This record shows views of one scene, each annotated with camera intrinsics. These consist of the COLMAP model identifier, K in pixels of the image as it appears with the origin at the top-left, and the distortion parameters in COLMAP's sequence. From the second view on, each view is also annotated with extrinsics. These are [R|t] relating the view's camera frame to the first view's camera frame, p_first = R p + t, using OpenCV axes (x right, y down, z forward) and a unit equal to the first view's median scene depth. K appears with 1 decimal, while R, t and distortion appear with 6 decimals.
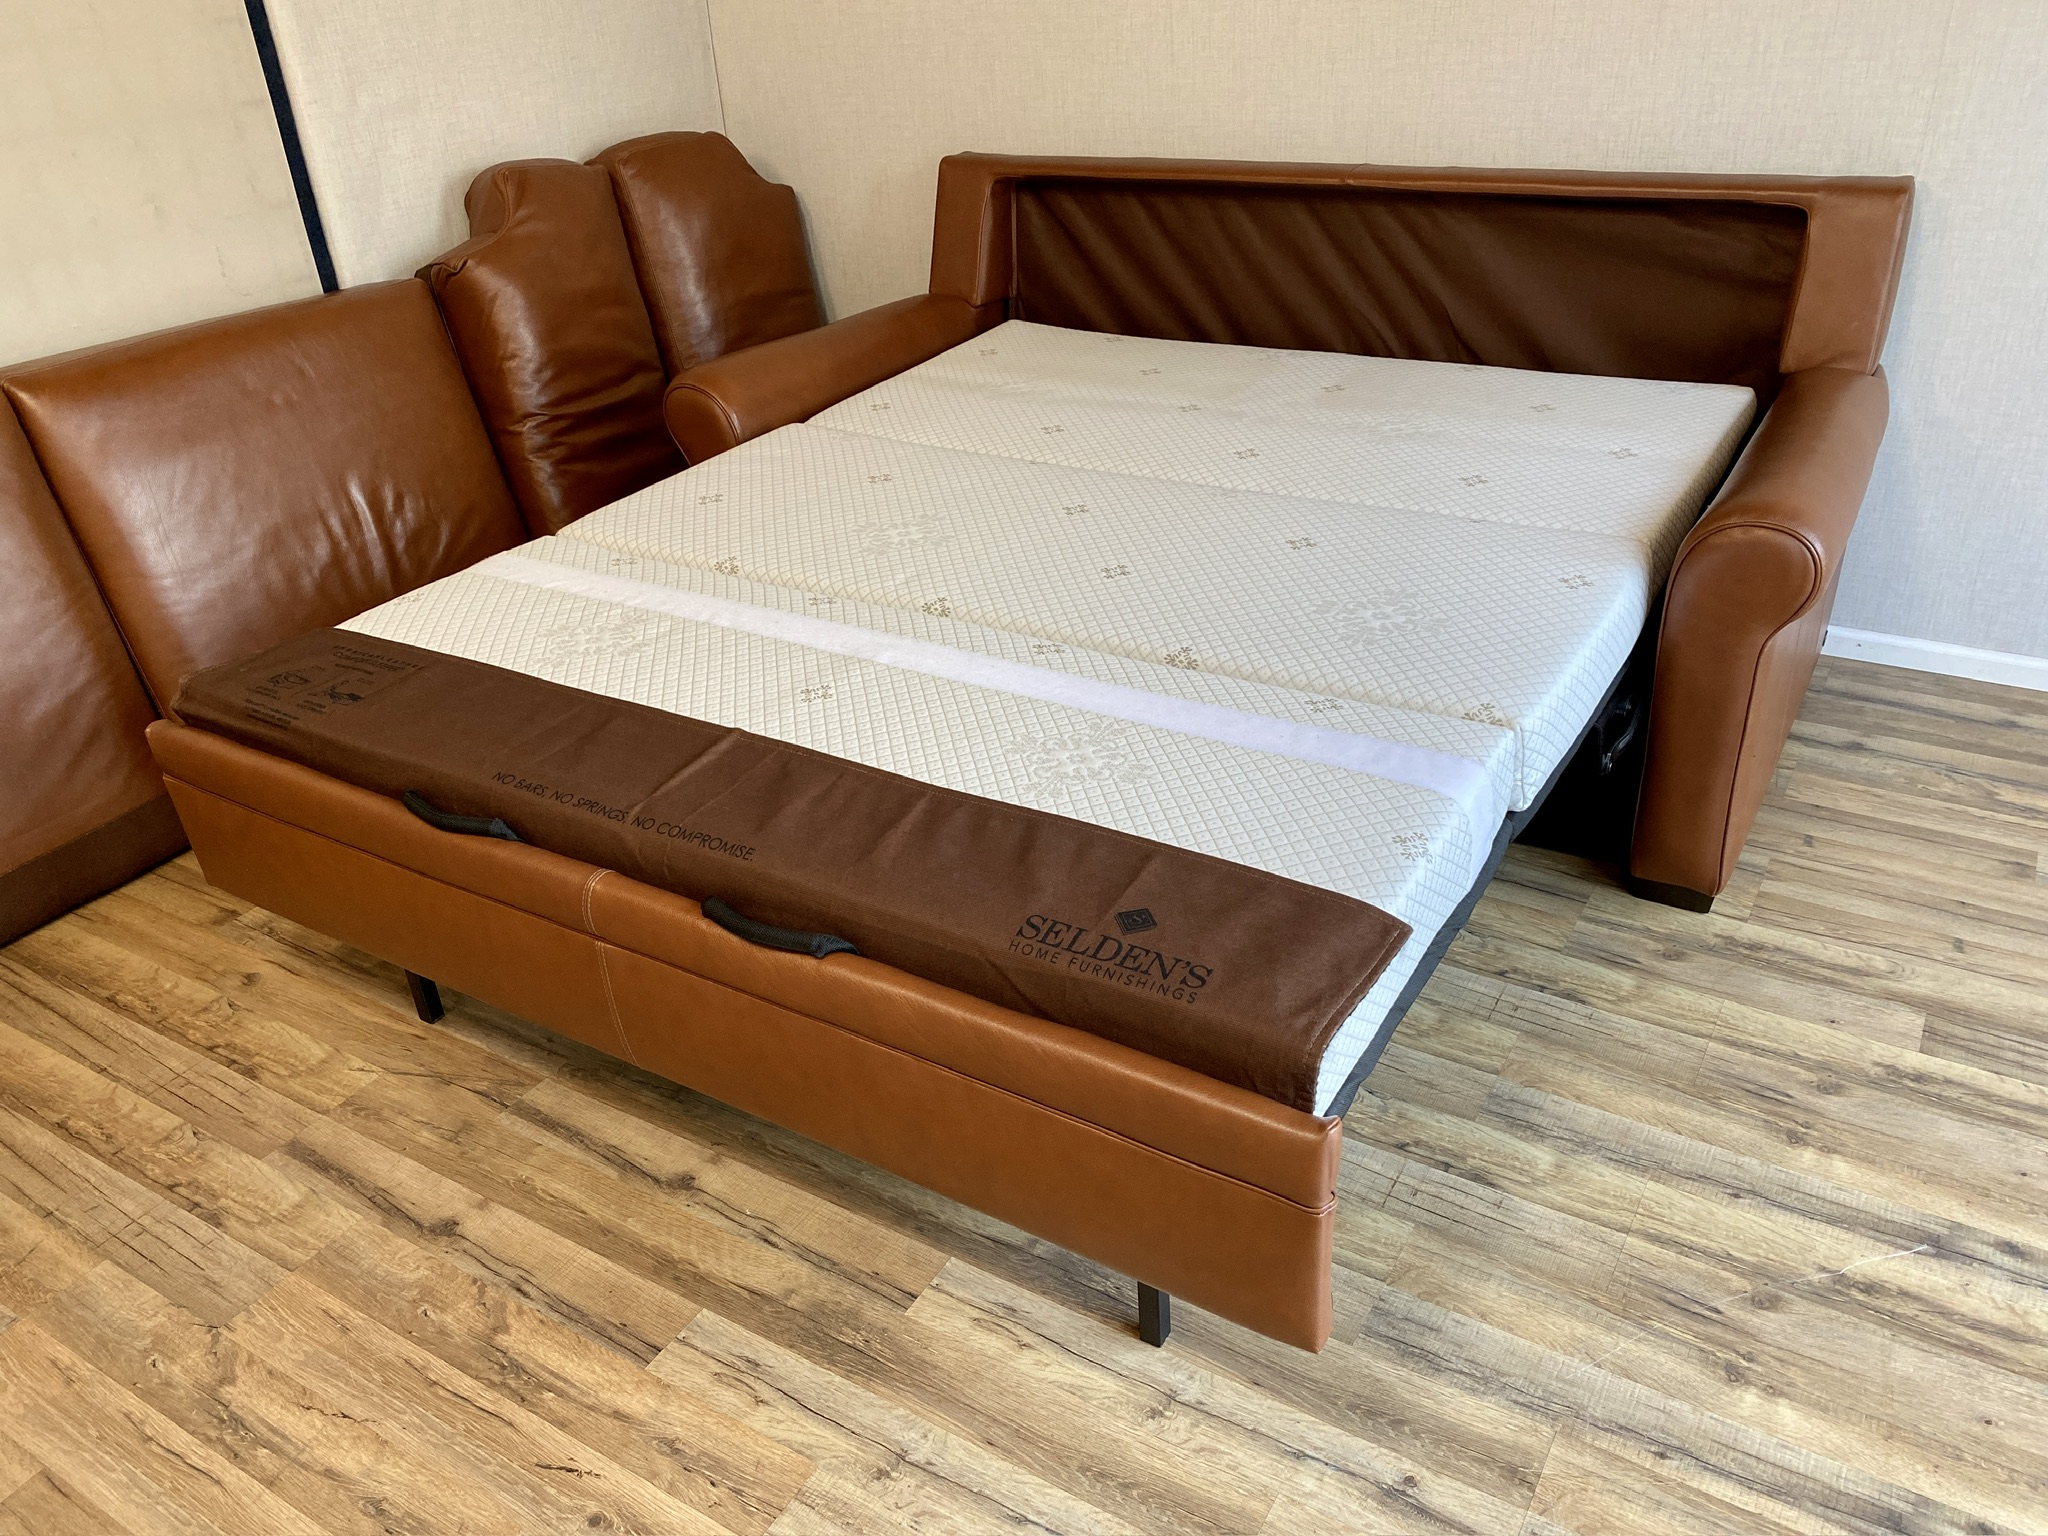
lens RADIAL K [[1569.1, 0, 1020.4], [0, 1569.1, 773.5], [0, 0, 1]] dist [0.010716, -0.010604]
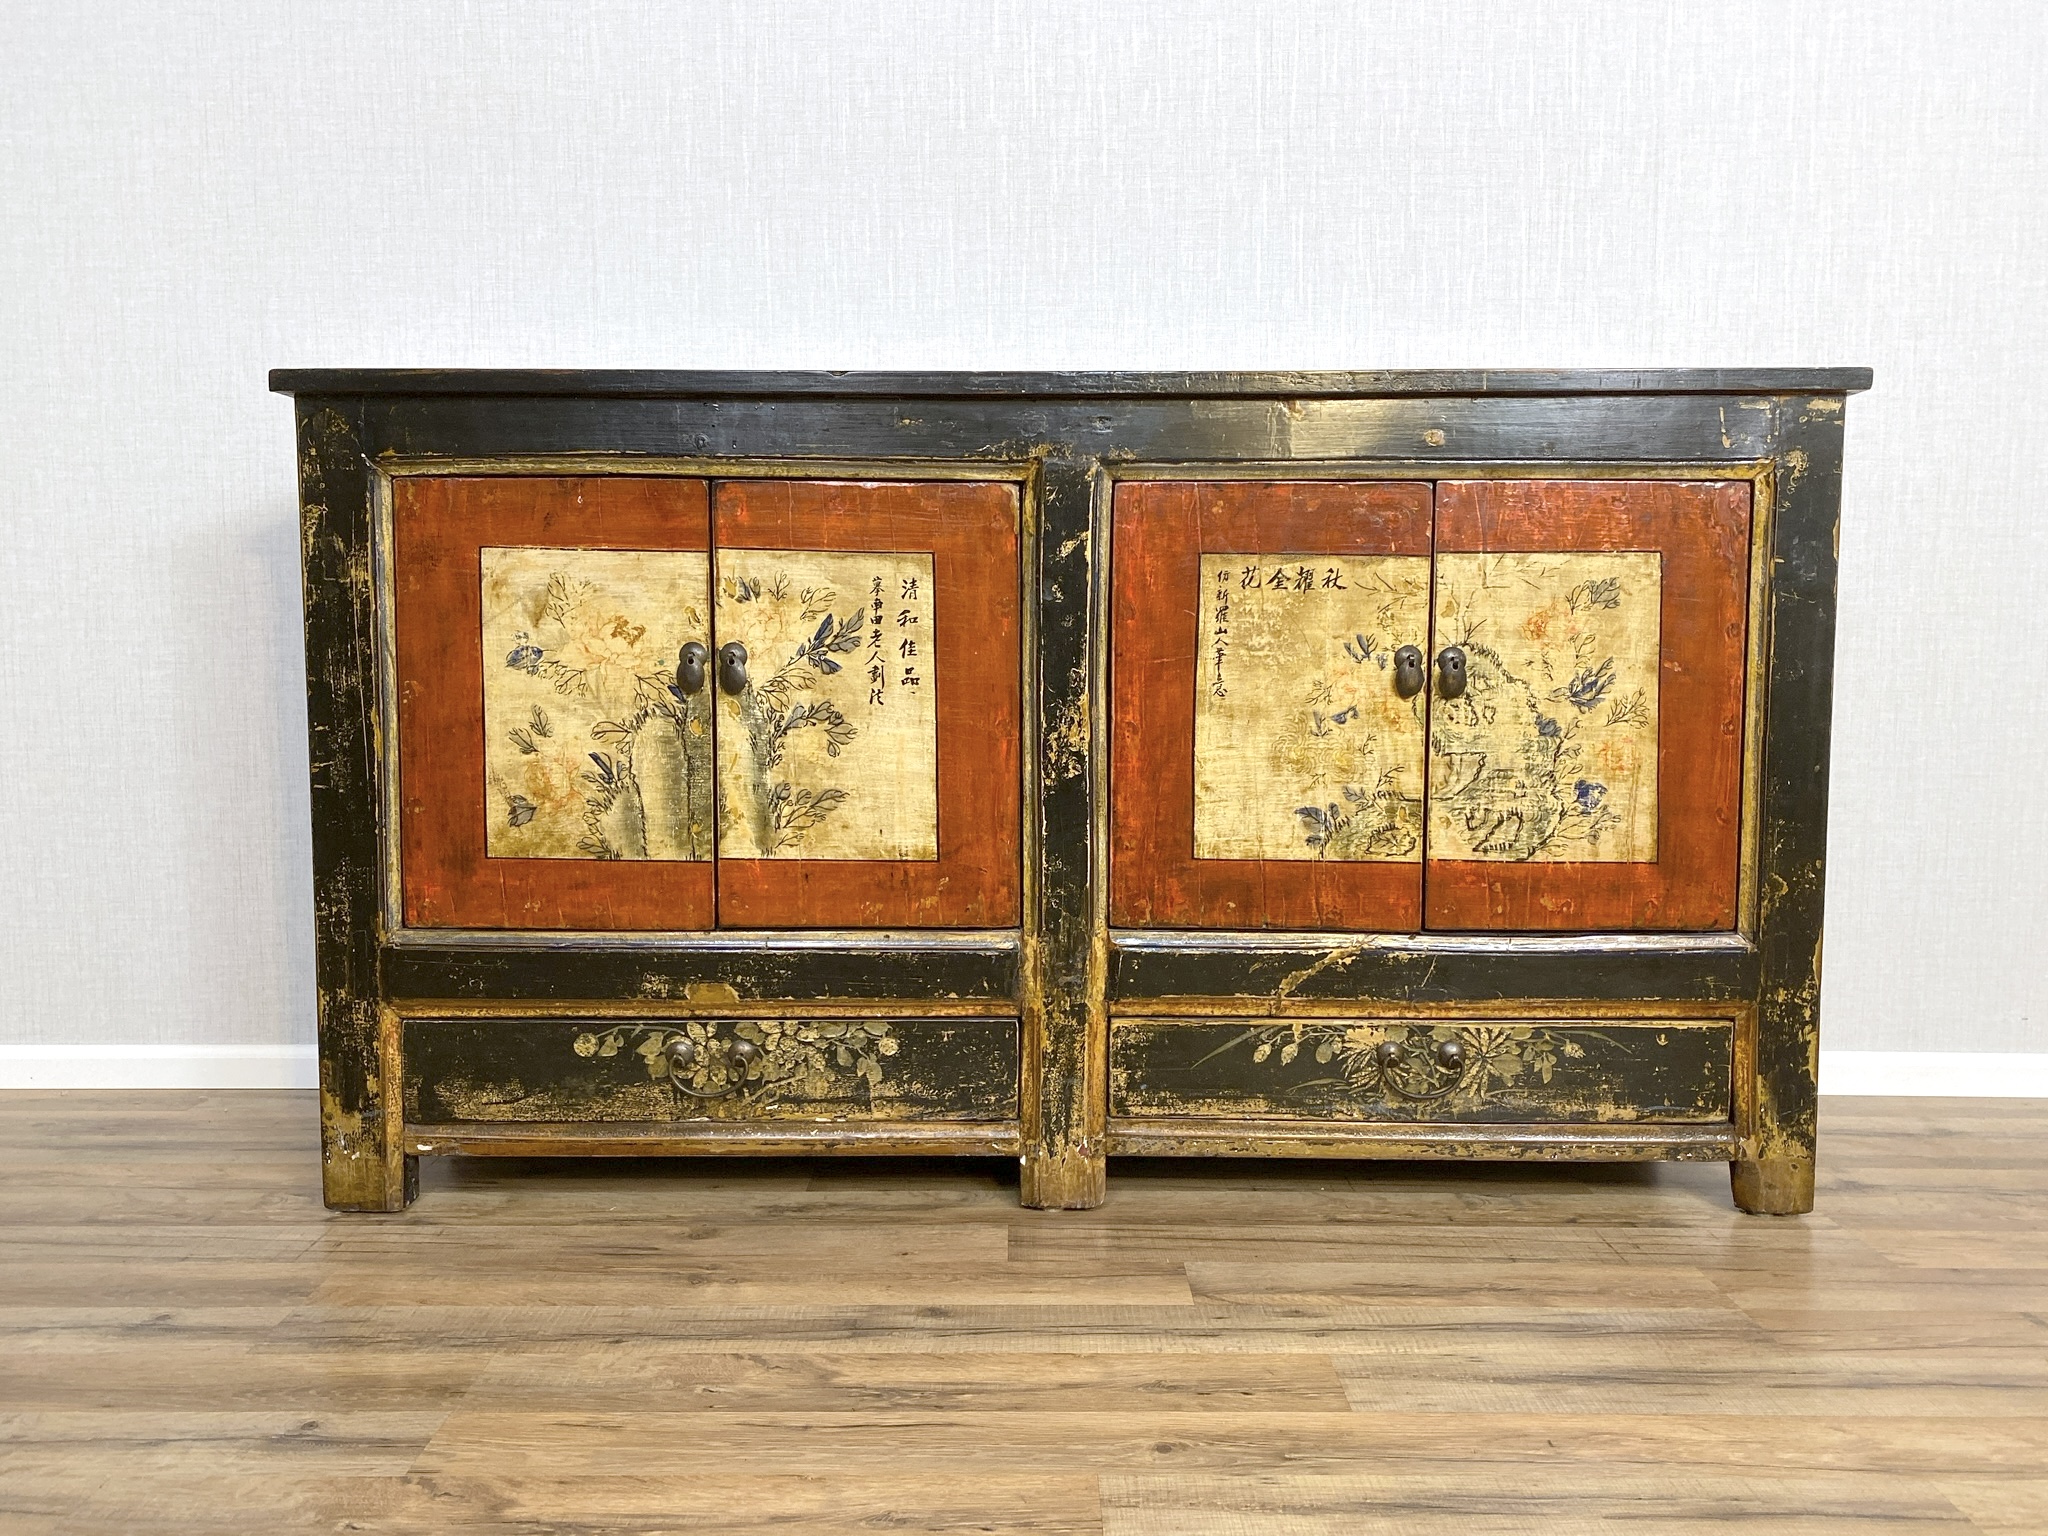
lens RADIAL K [[1569.1, 0, 1002.8], [0, 1569.1, 765.1], [0, 0, 1]] dist [0.010716, -0.010604]
pose [[0.850278, 0.017997, 0.526026, -0.152114], [0.214242, 0.901039, -0.377132, -0.005420], [-0.480758, 0.433364, 0.762278, 0.811730]]
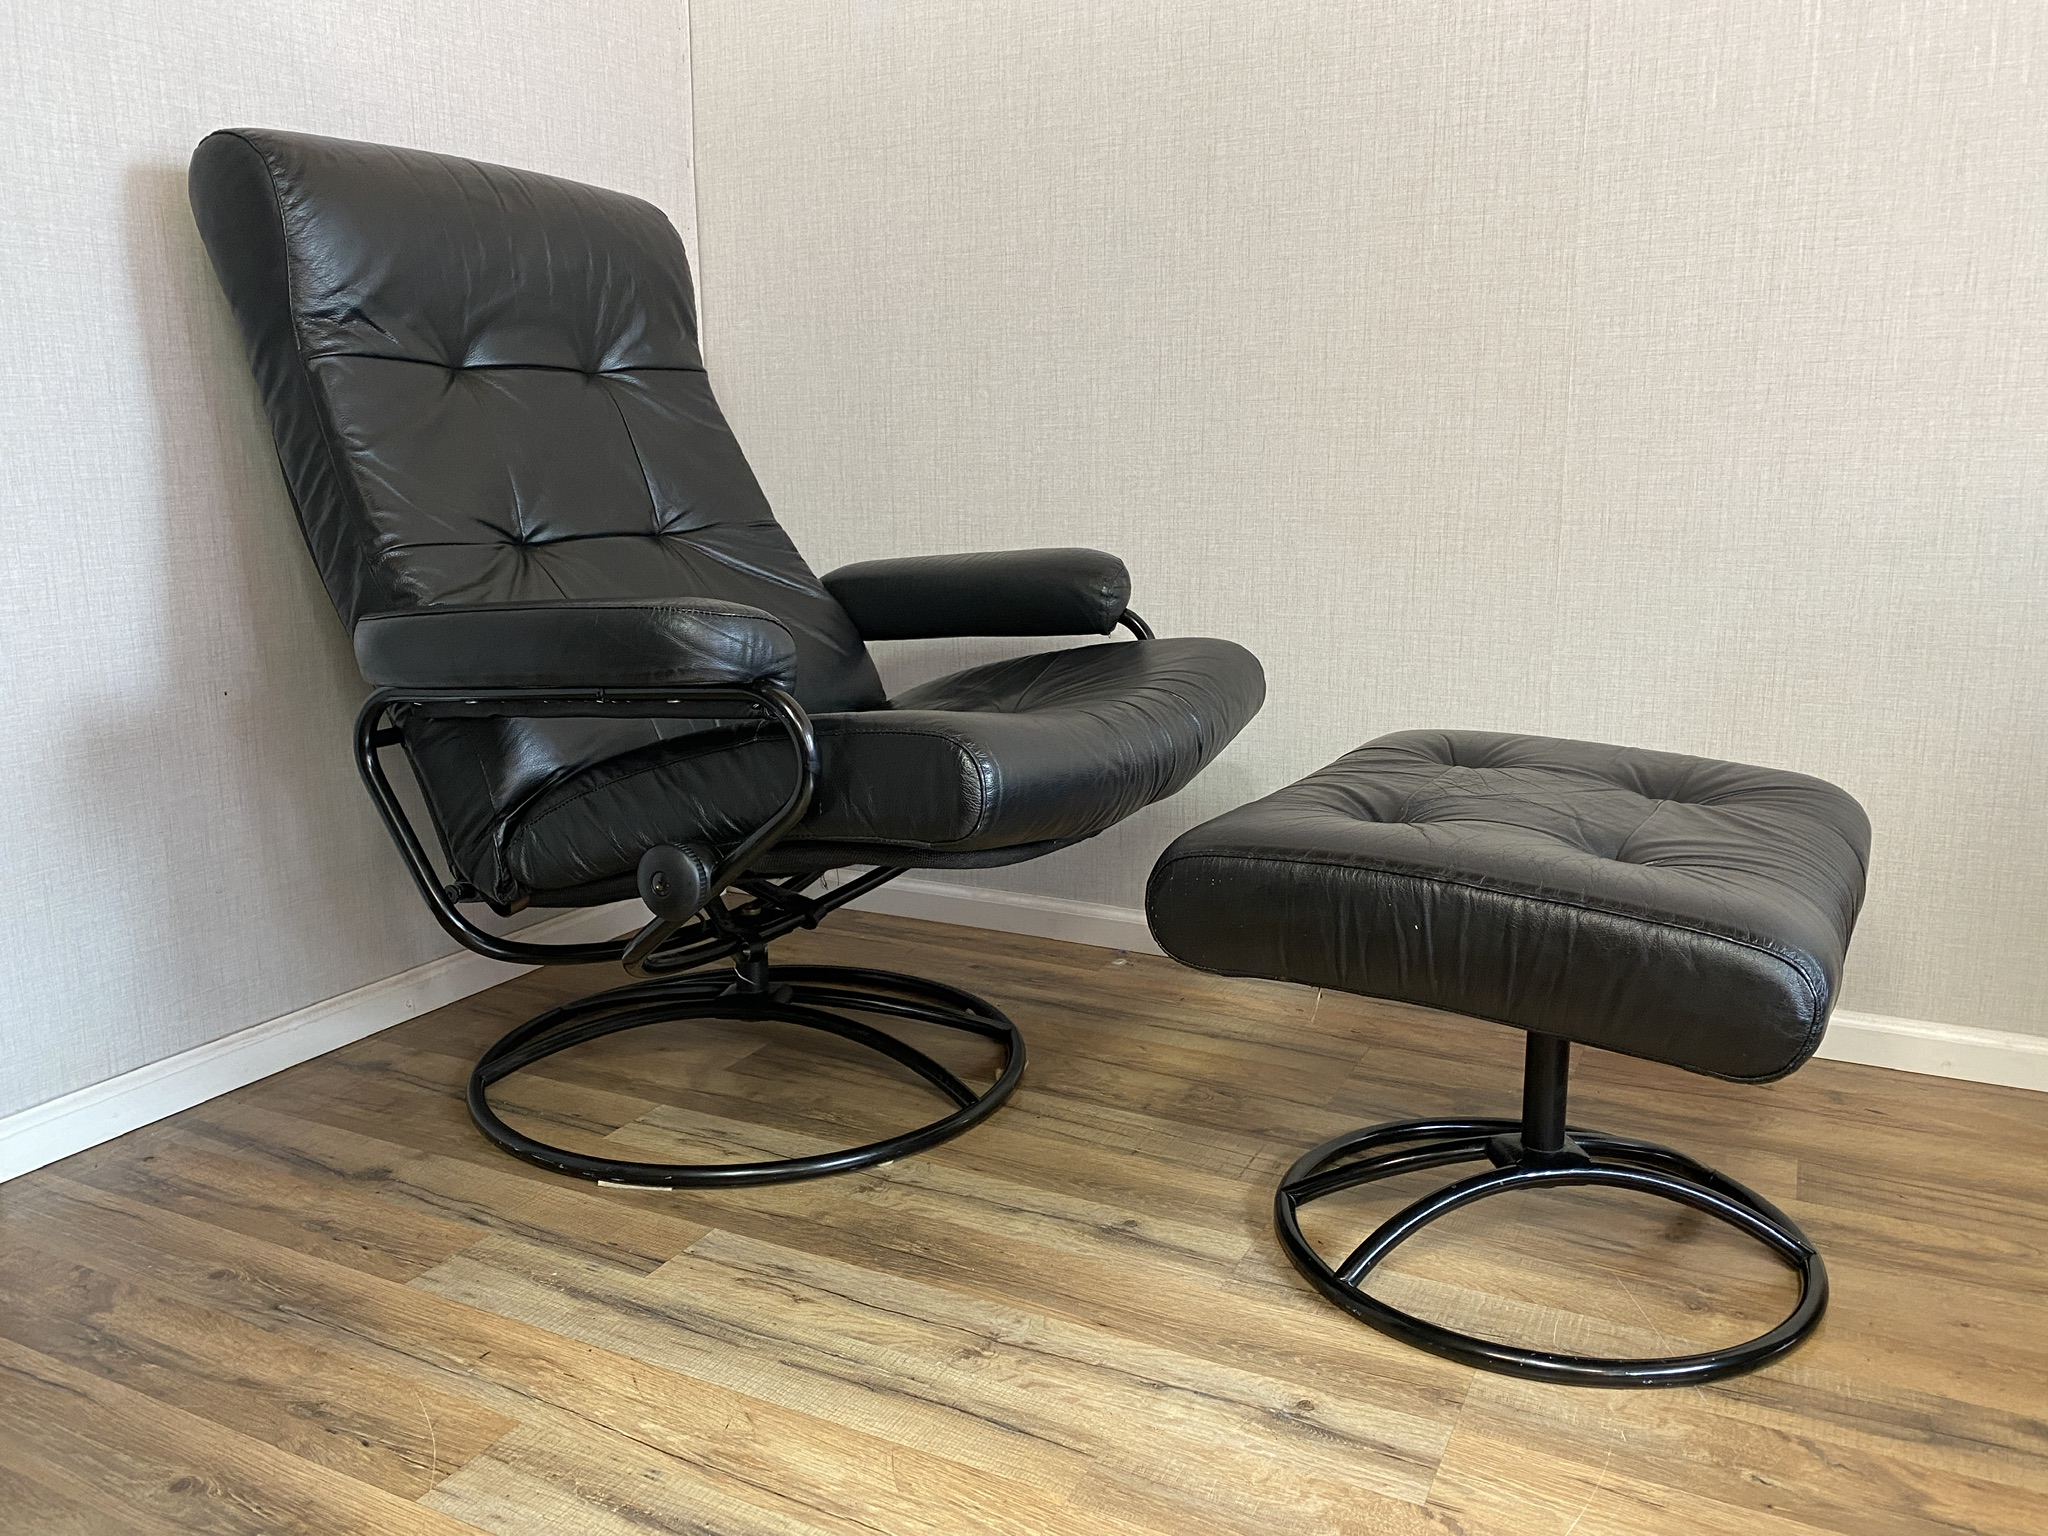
lens RADIAL K [[1569.1, 0, 1013.2], [0, 1569.1, 772.2], [0, 0, 1]] dist [0.010716, -0.010604]
pose [[0.995009, 0.038427, 0.092095, -0.223727], [-0.007941, 0.950448, -0.310783, -0.103148], [-0.099474, 0.308500, 0.946009, 0.911992]]
